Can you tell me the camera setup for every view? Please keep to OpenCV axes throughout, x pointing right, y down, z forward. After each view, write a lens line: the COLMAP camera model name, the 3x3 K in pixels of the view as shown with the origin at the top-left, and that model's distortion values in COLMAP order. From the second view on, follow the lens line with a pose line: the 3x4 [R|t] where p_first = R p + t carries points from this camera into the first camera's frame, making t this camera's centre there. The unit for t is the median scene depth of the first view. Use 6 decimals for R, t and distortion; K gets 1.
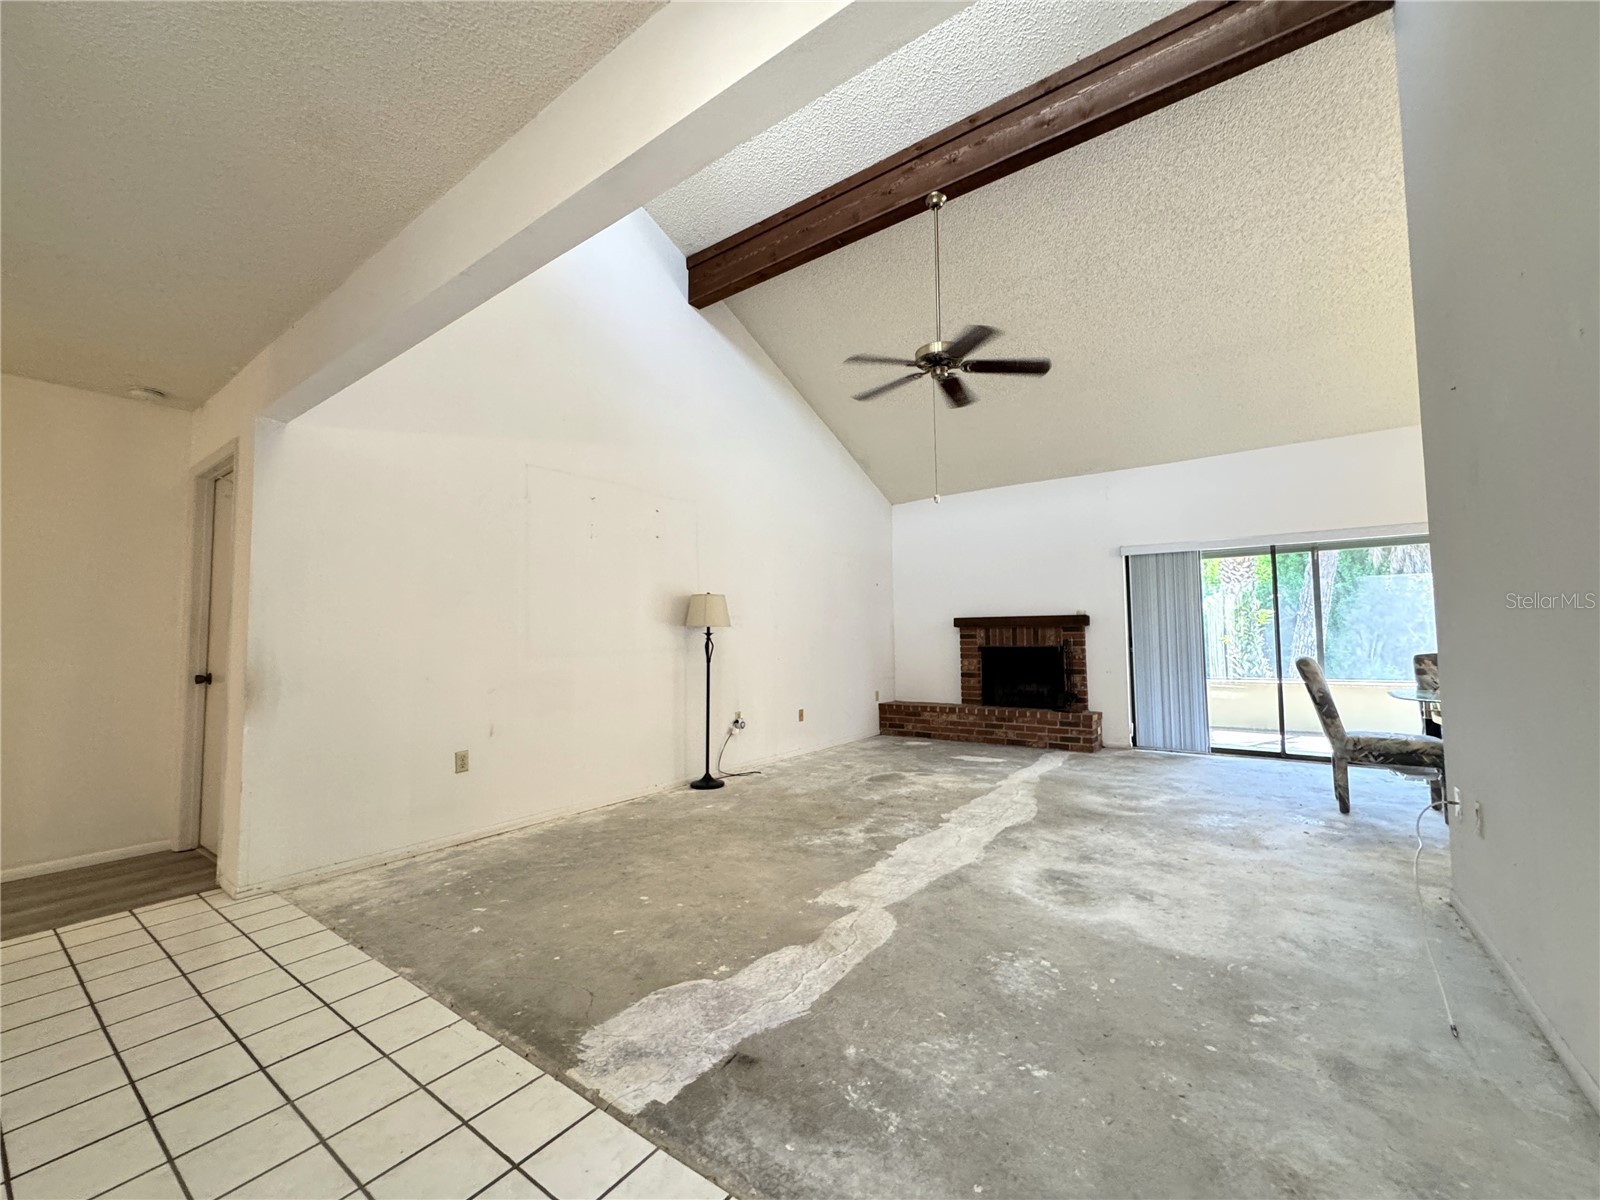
lens RADIAL K [[639.9, 0, 798.3], [0, 639.9, 597.0], [0, 0, 1]] dist [-0.003256, 0.000512]
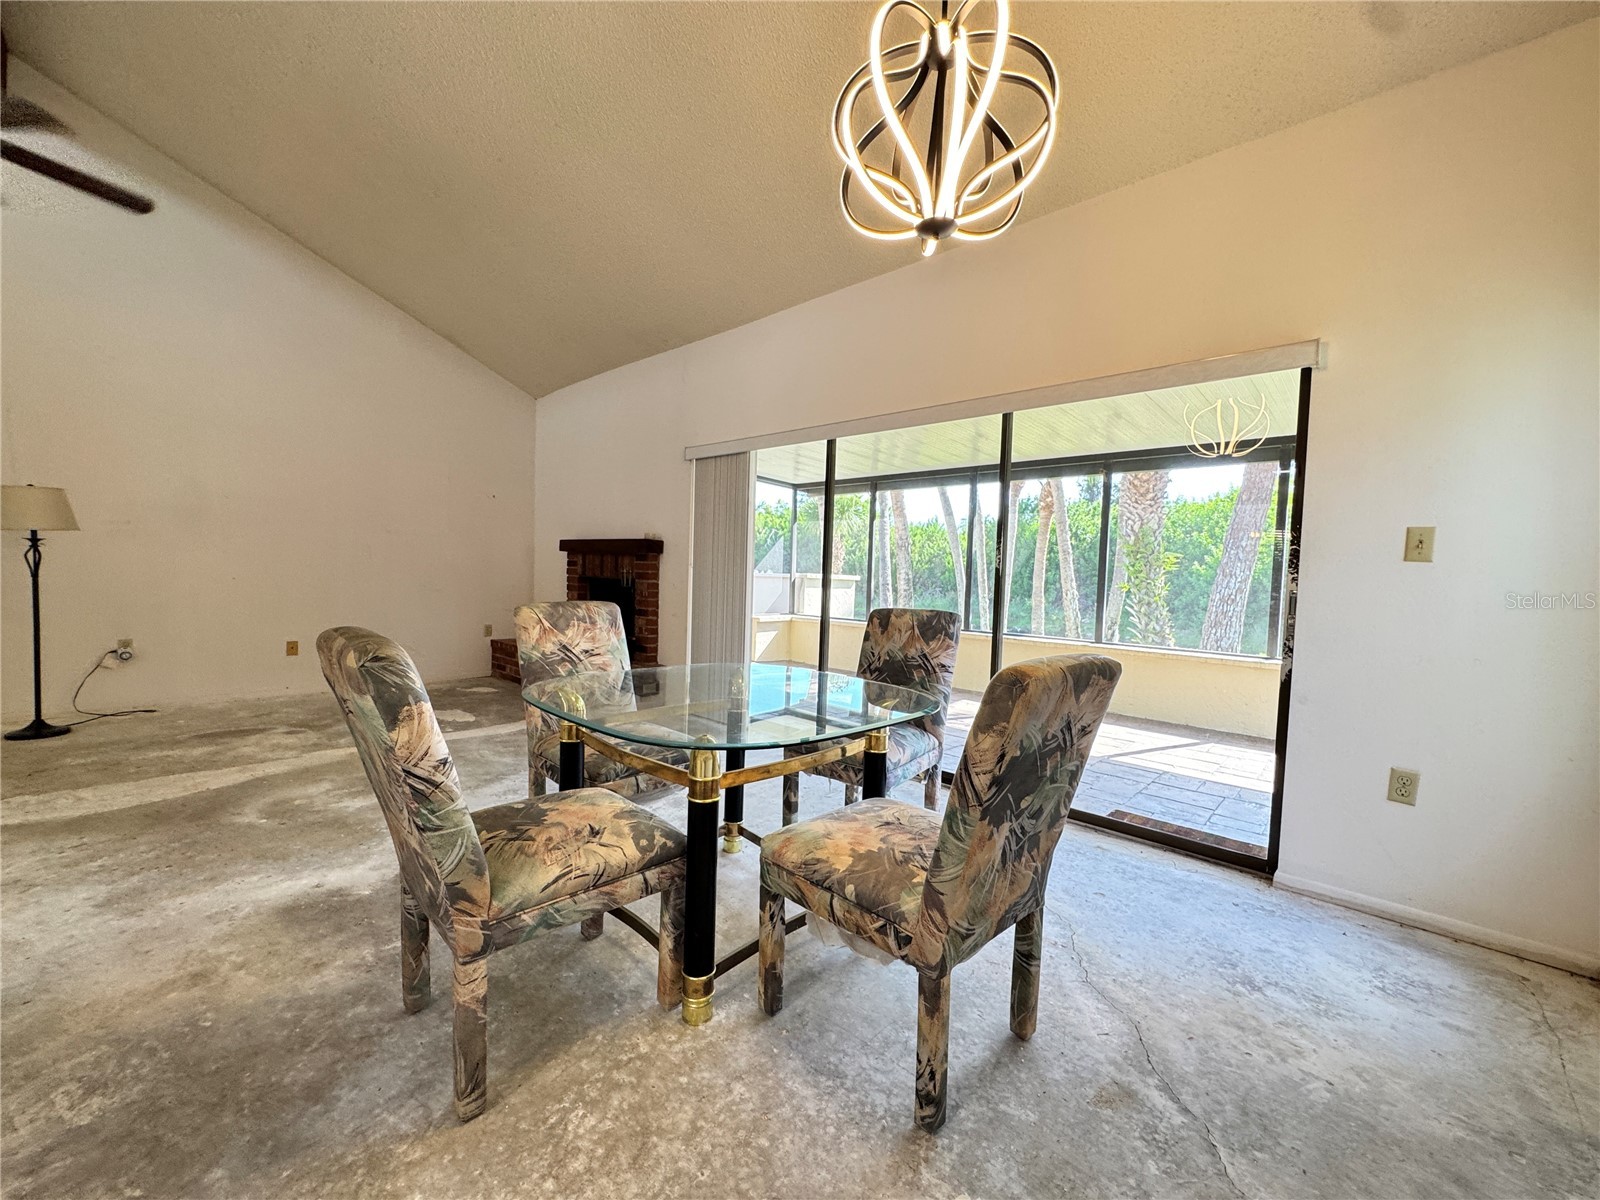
lens RADIAL K [[639.9, 0, 798.7], [0, 639.9, 599.4], [0, 0, 1]] dist [-0.003256, 0.000512]
pose [[0.991913, 0.047798, -0.117579, 1.284875], [-0.034625, 0.993146, 0.111632, 0.014902], [0.122109, -0.106658, 0.986769, 0.480573]]
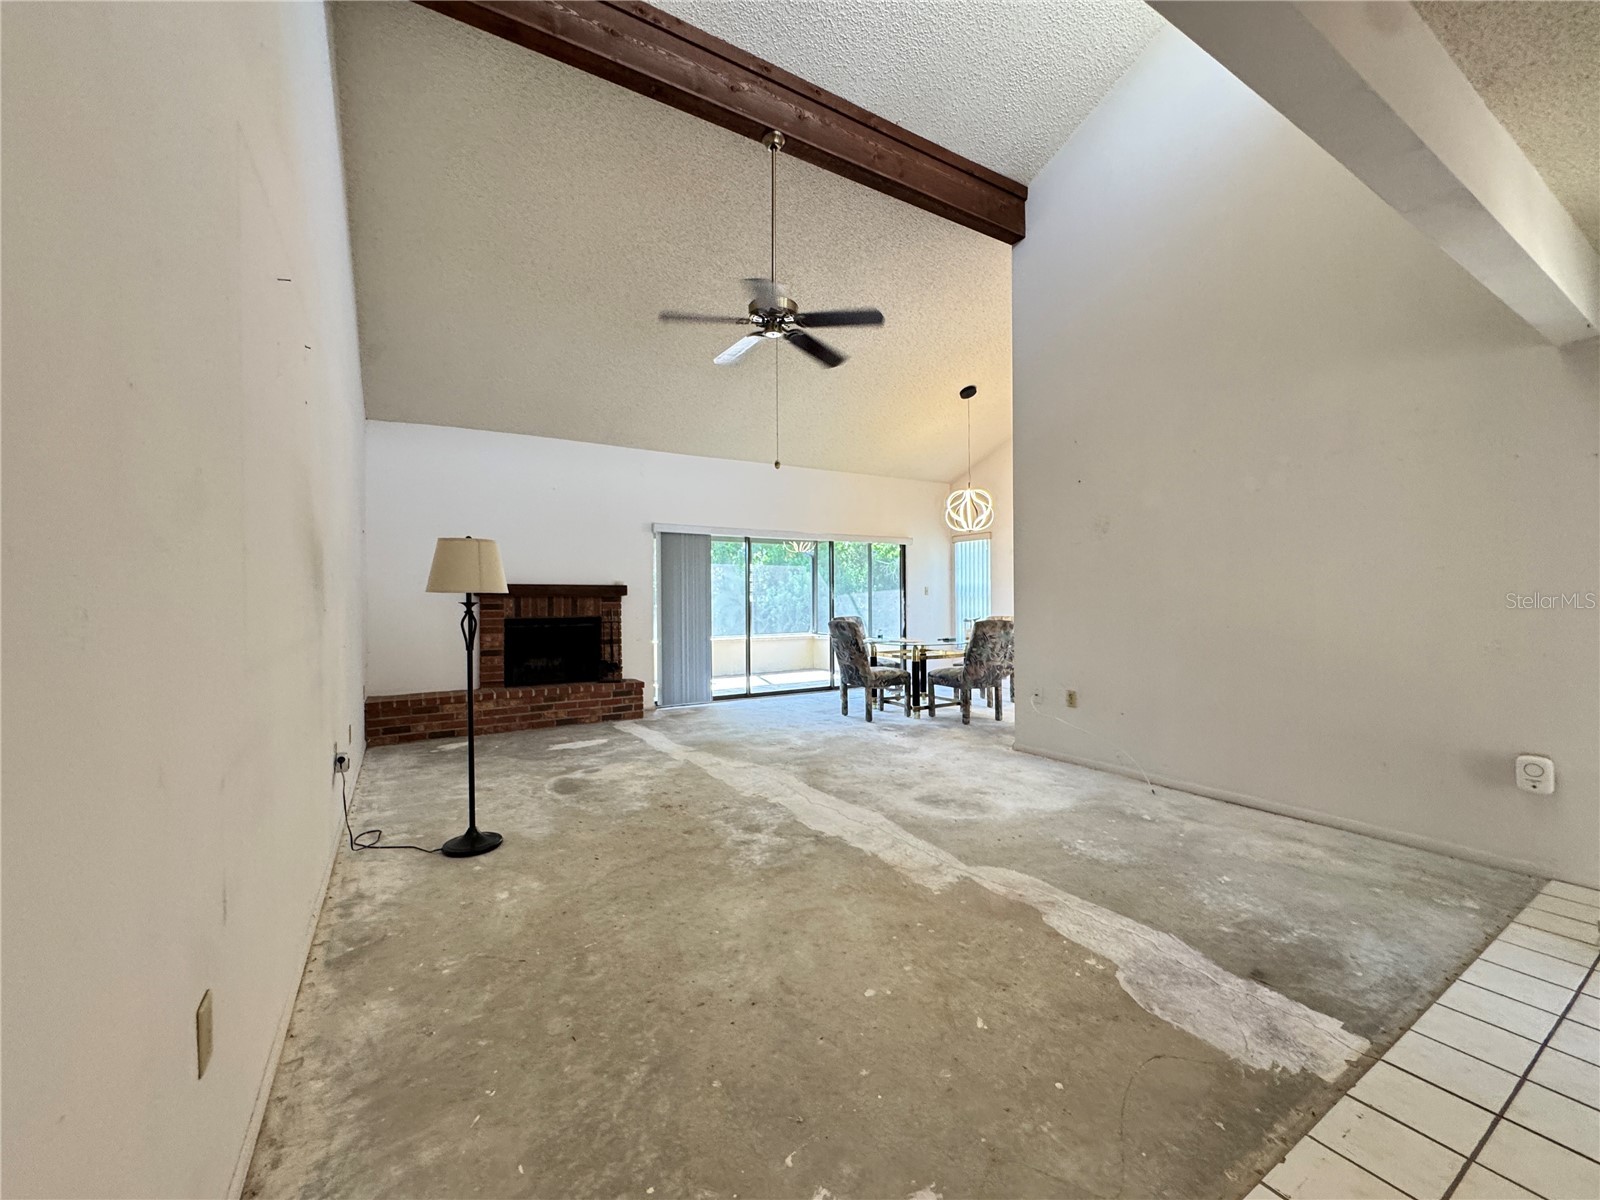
lens RADIAL K [[639.9, 0, 801.9], [0, 639.9, 596.5], [0, 0, 1]] dist [-0.003256, 0.000512]
pose [[0.384058, 0.011967, 0.923232, -0.692301], [-0.058341, 0.998232, 0.011331, 0.032432], [-0.921464, -0.058214, 0.384077, 0.632447]]
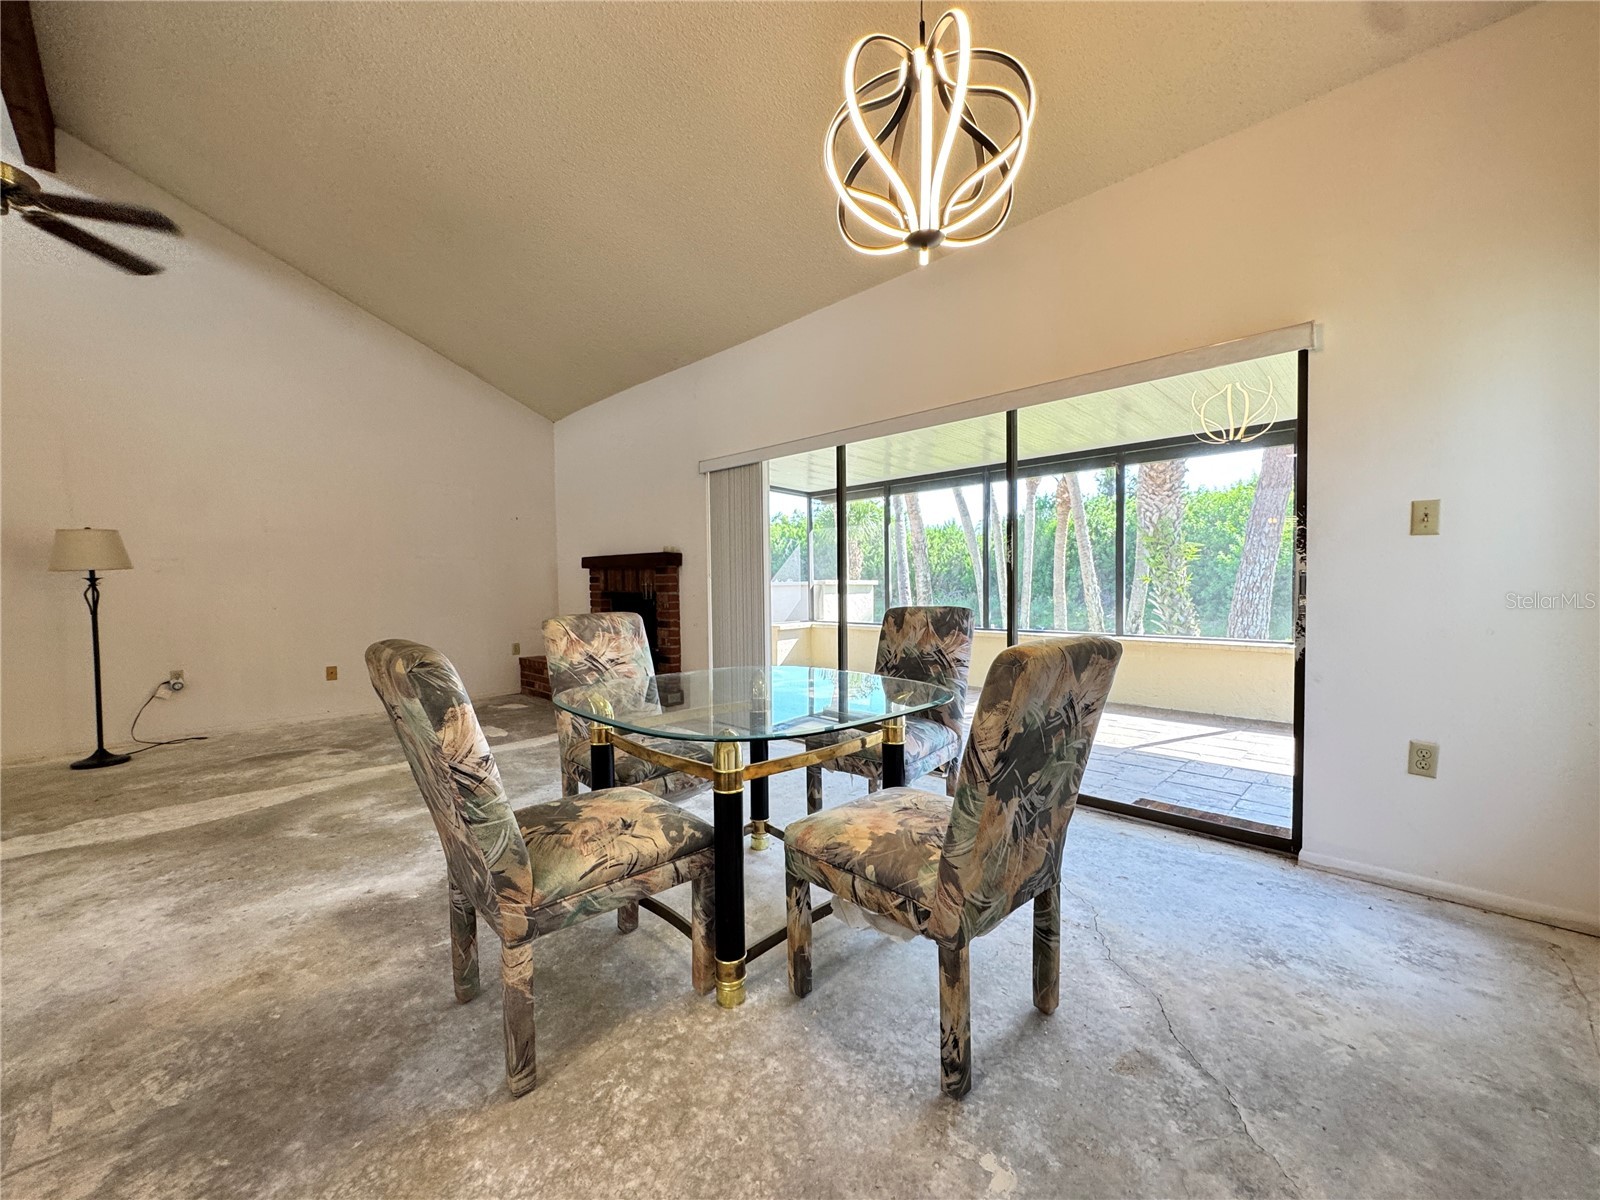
lens RADIAL K [[639.9, 0, 798.7], [0, 639.9, 599.5], [0, 0, 1]] dist [-0.003256, 0.000512]
pose [[0.988678, 0.001866, -0.150039, 1.294946], [0.012932, 0.995143, 0.097590, 0.020946], [0.149492, -0.098426, 0.983852, 0.456832]]
